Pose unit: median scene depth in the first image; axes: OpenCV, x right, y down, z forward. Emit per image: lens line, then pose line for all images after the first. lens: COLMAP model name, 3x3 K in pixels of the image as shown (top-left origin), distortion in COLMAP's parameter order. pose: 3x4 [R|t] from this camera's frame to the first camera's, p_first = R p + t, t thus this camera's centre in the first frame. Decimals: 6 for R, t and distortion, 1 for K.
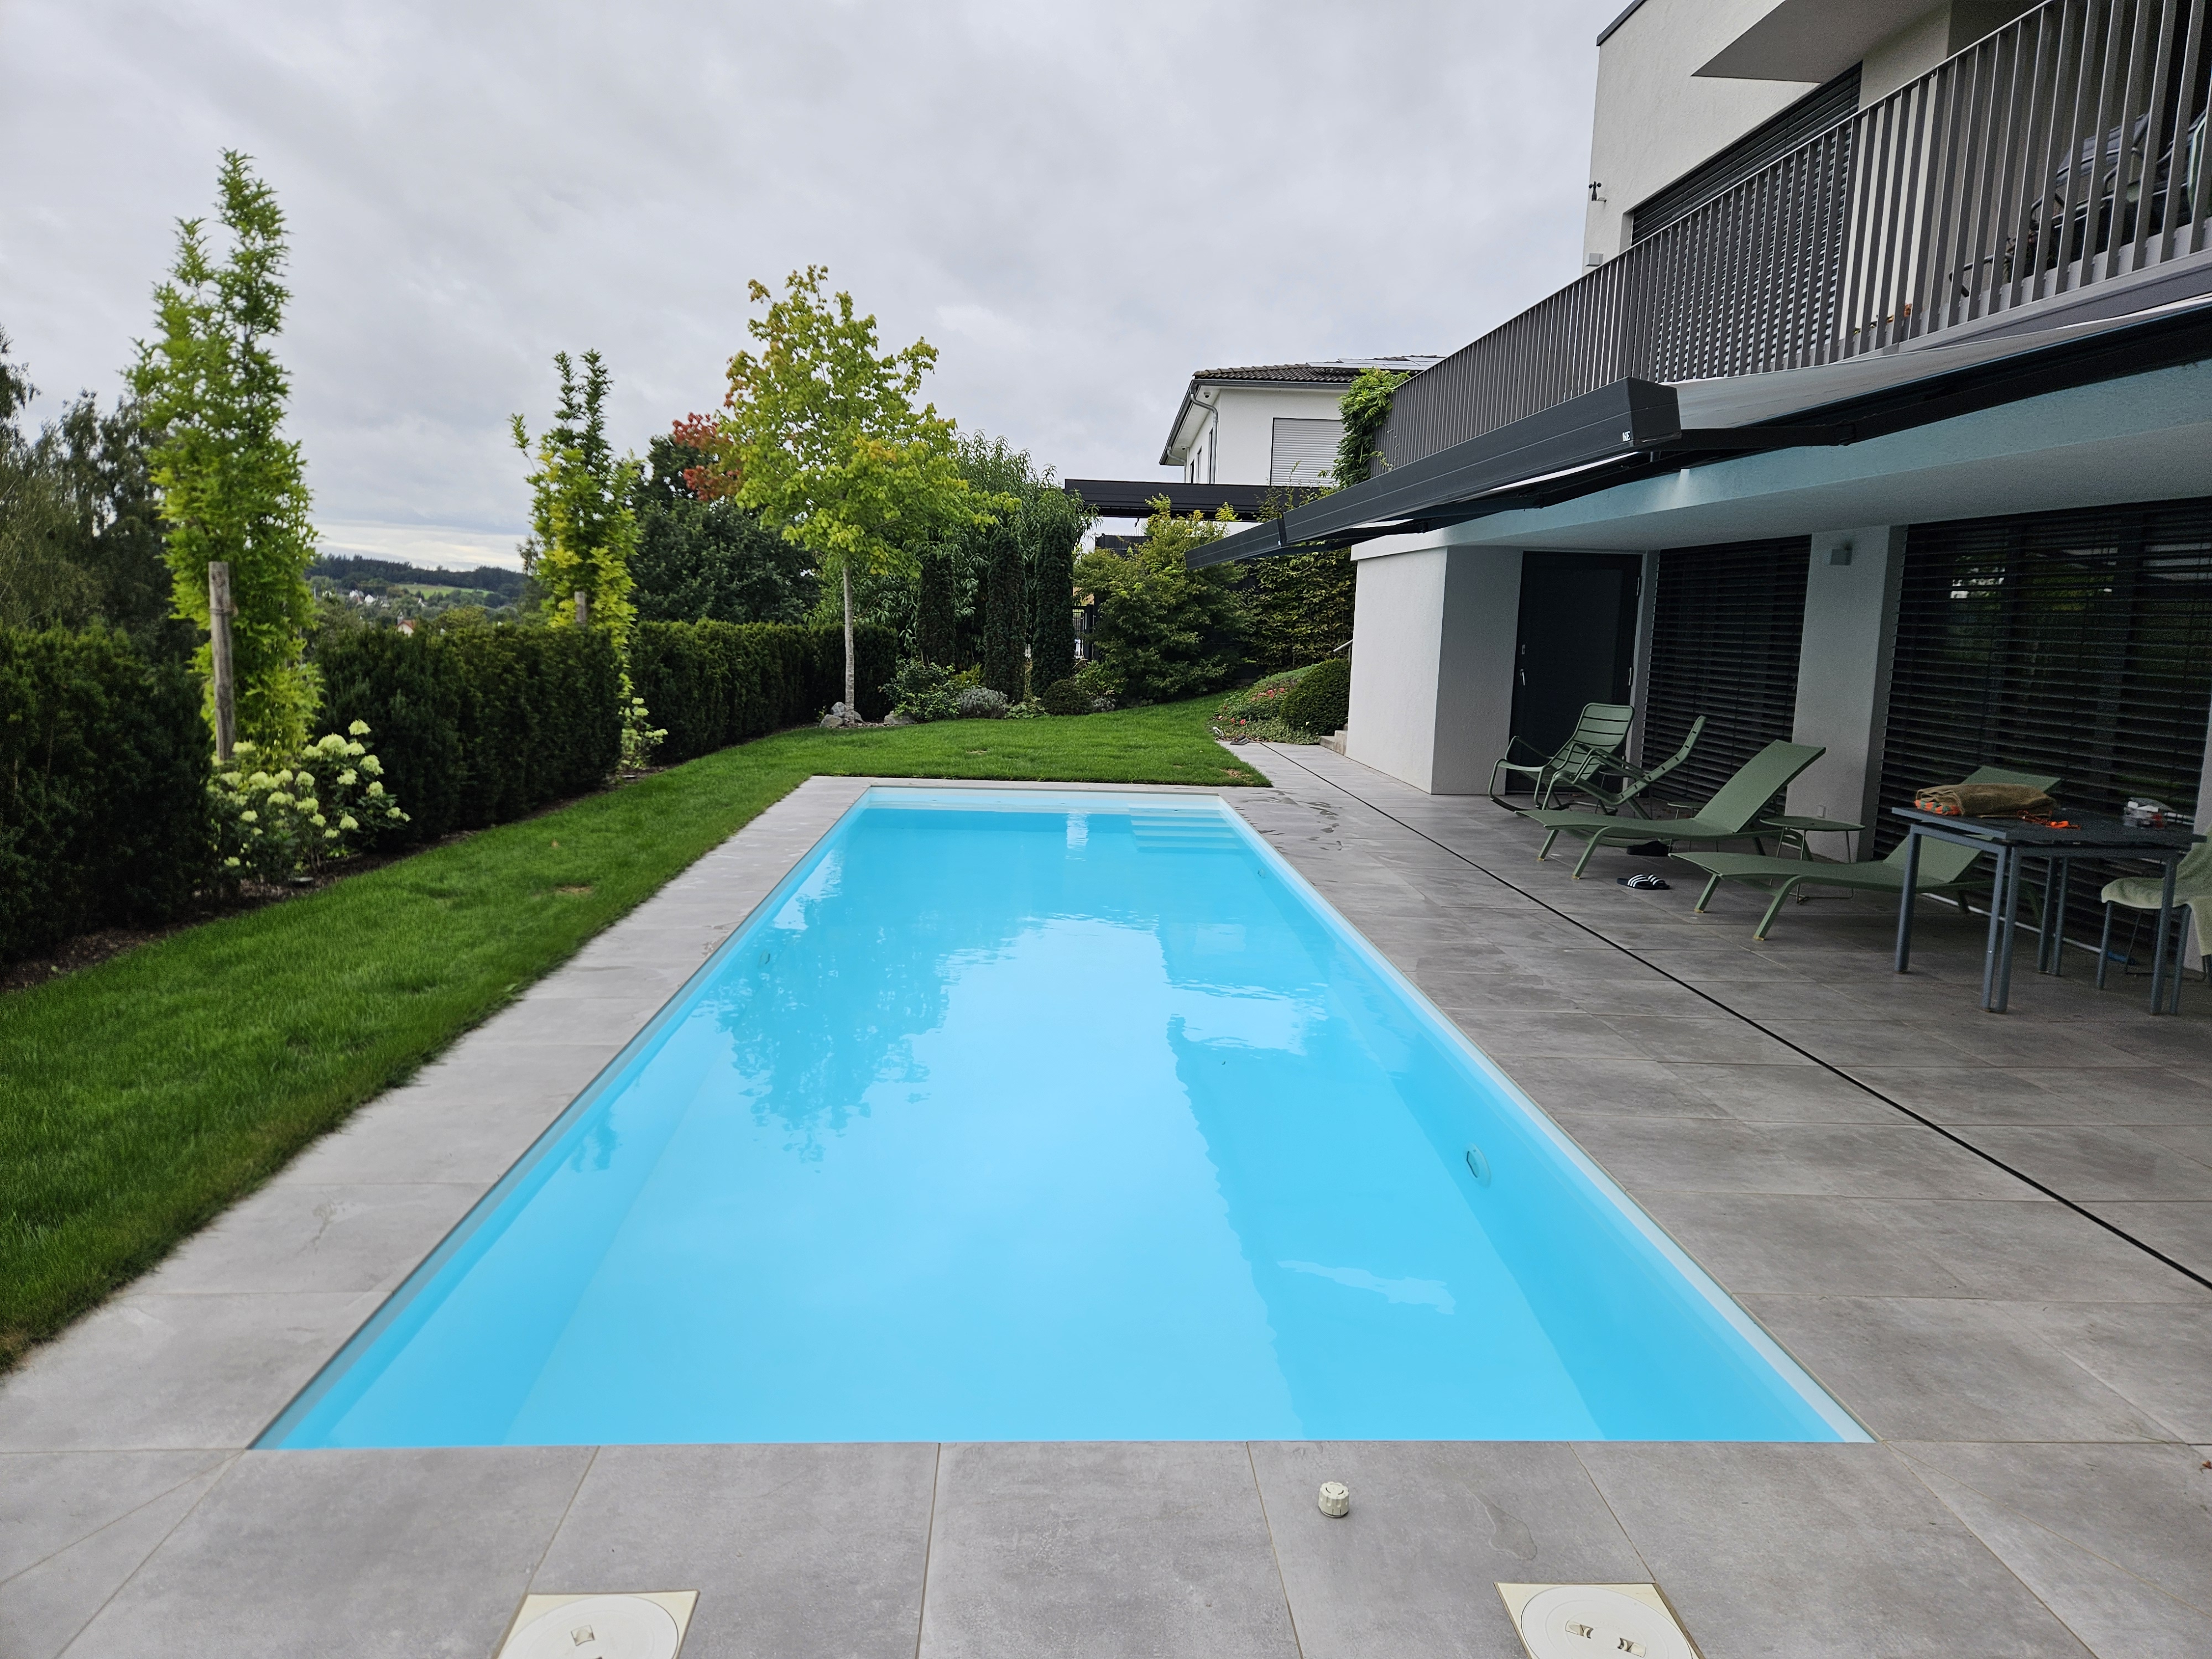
lens RADIAL K [[1465.9, 0, 1124.6], [0, 1465.9, 811.2], [0, 0, 1]] dist [0.075983, -0.058164]
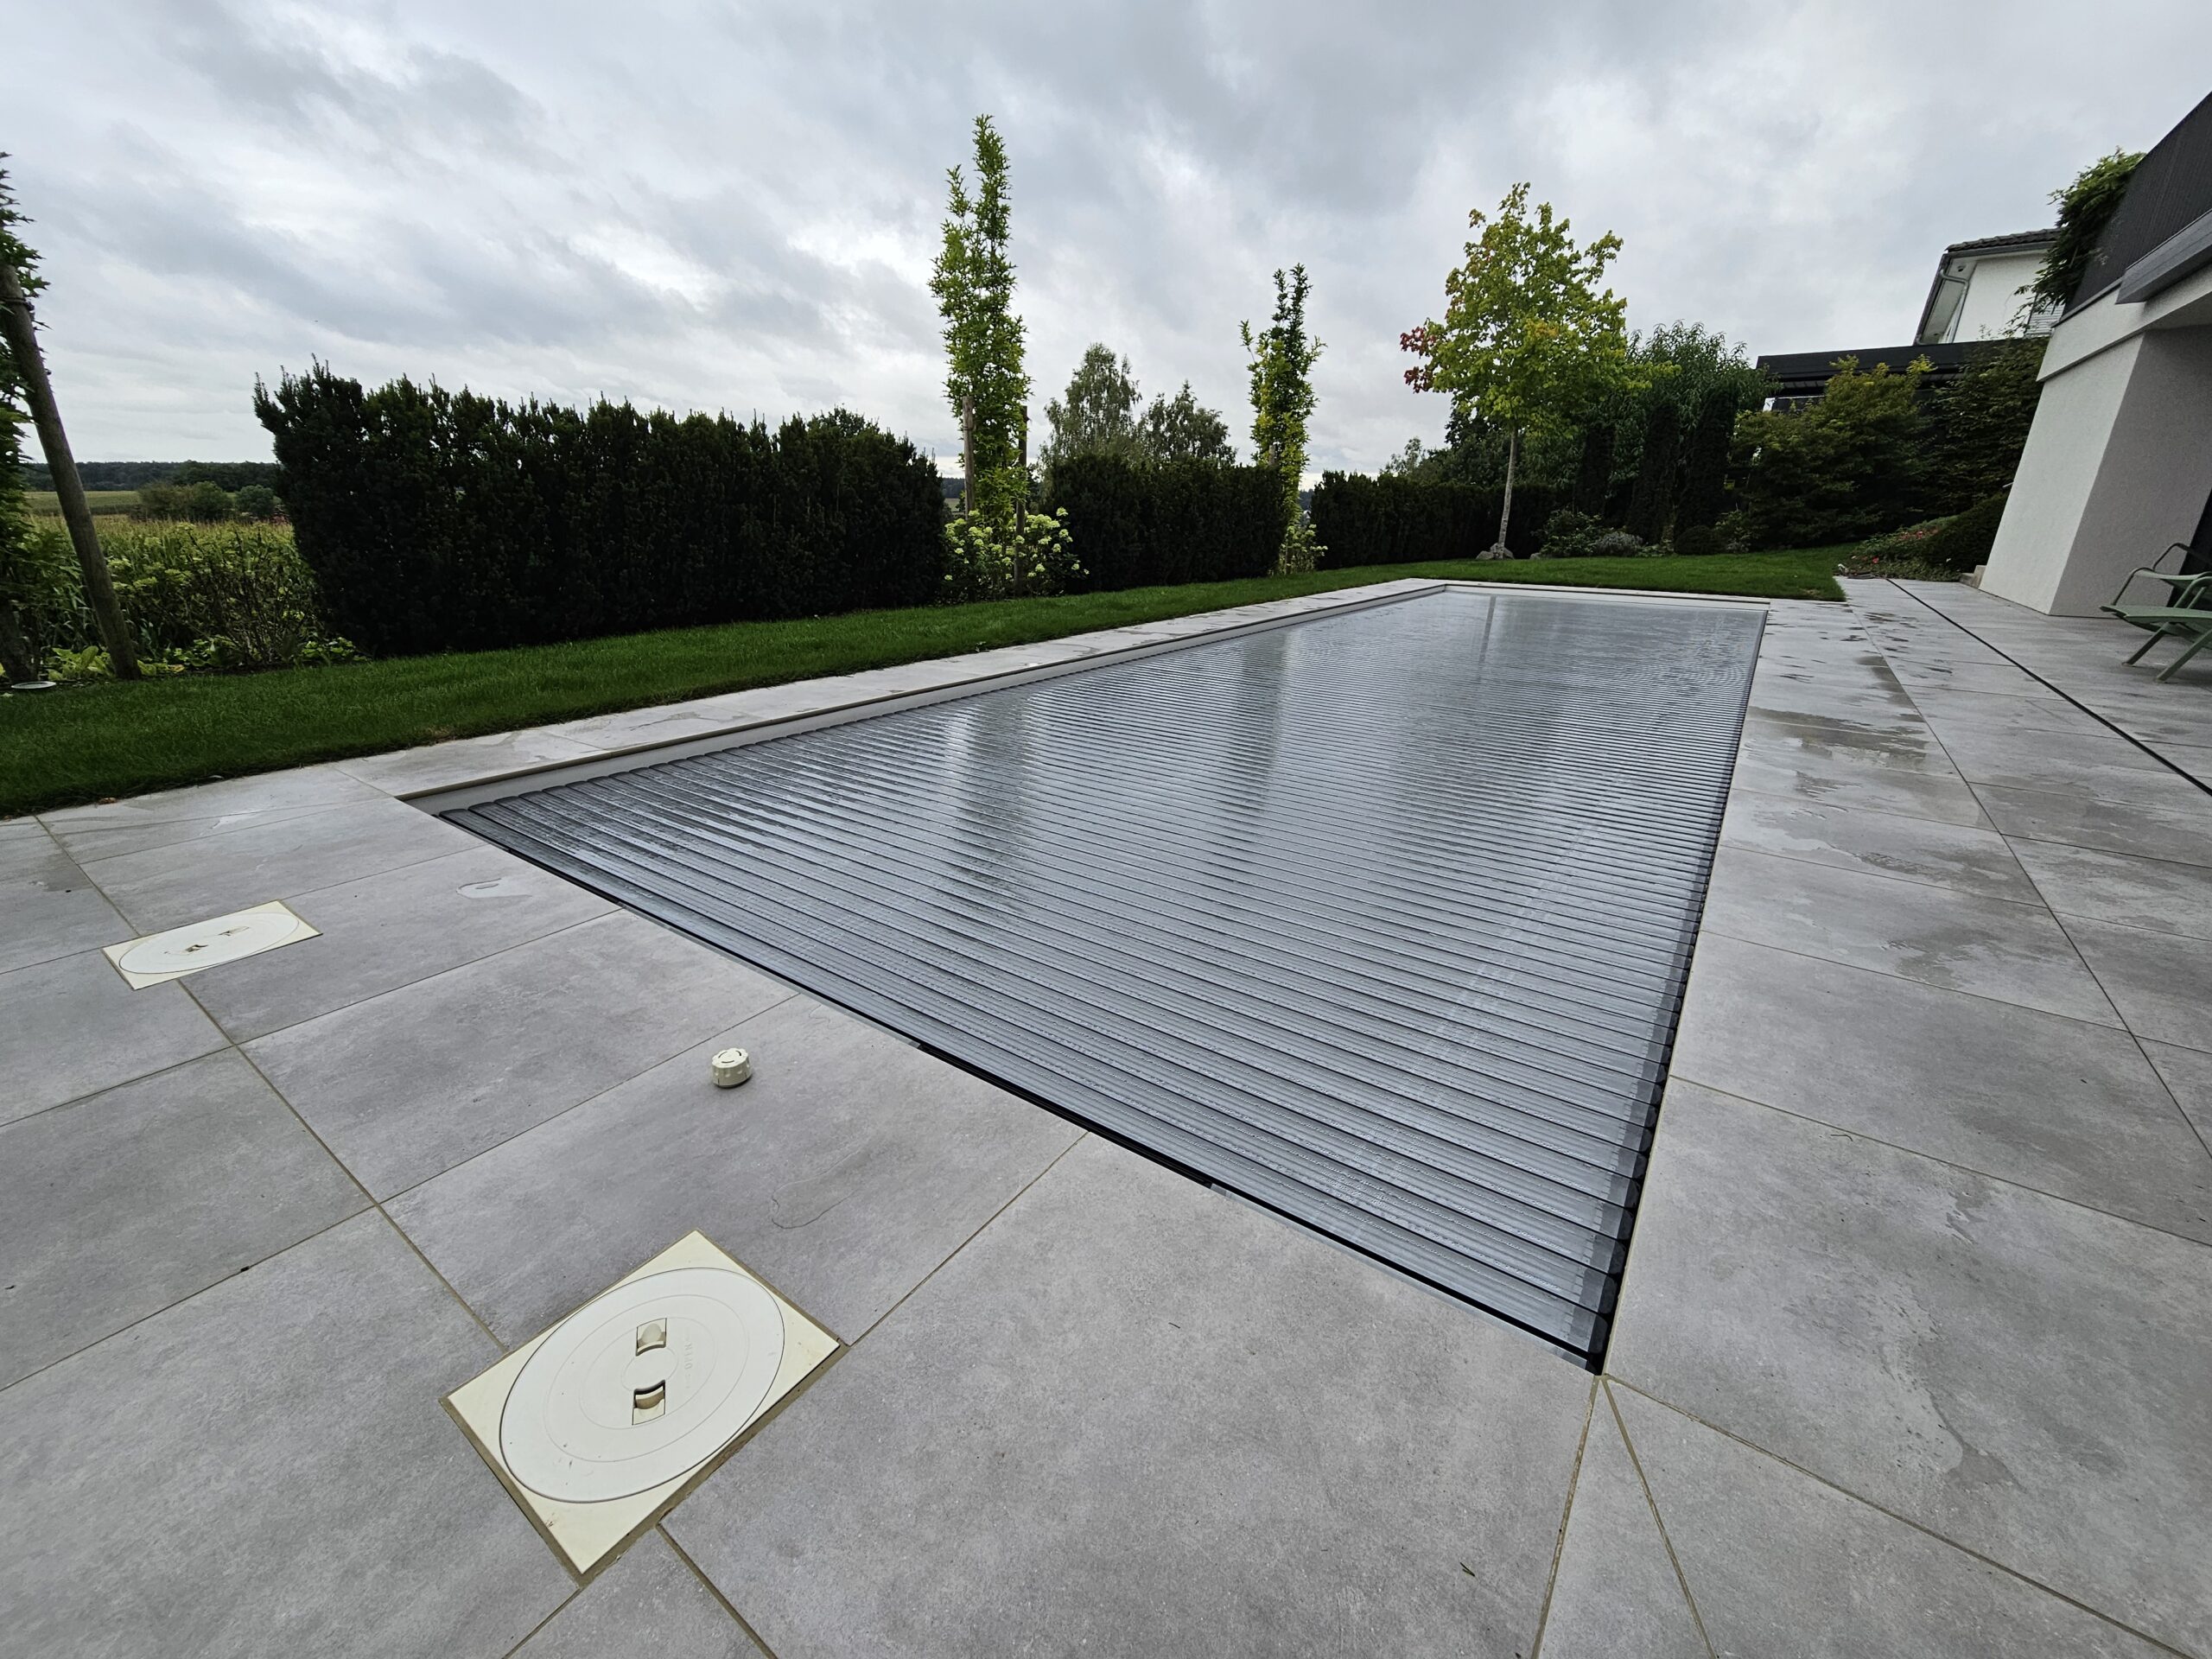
lens RADIAL K [[910.5, 0, 1100.4], [0, 910.5, 816.7], [0, 0, 1]] dist [0.000376, -0.001778]
pose [[0.774726, 0.182611, -0.605354, 0.103731], [-0.070972, 0.976452, 0.203727, 0.036561], [0.628302, -0.114869, 0.769442, 0.133730]]
